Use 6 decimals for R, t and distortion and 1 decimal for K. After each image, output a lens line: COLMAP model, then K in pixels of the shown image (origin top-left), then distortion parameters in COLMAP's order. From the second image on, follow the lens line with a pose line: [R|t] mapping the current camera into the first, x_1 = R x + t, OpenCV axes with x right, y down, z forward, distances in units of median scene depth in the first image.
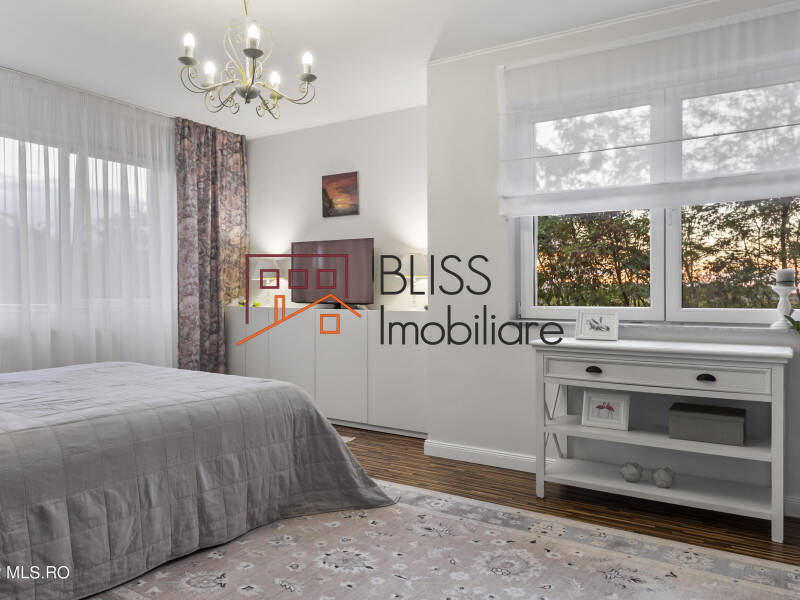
lens RADIAL K [[614.9, 0, 398.0], [0, 614.9, 301.5], [0, 0, 1]] dist [0.003160, -0.003310]
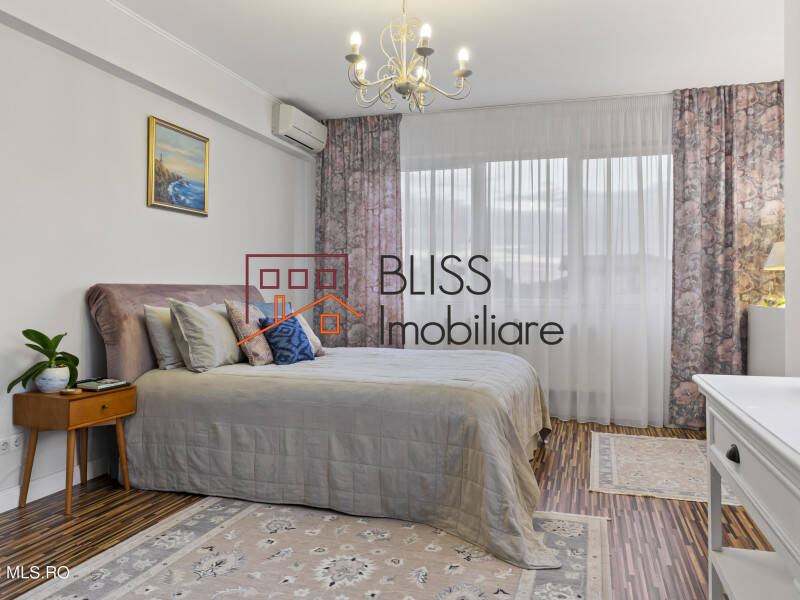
lens RADIAL K [[614.9, 0, 398.3], [0, 614.9, 296.5], [0, 0, 1]] dist [0.003160, -0.003310]
pose [[0.281089, 0.002166, -0.959679, 0.383739], [-0.010853, 0.999941, -0.000922, 0.002824], [0.959620, 0.010675, 0.281096, 0.374121]]
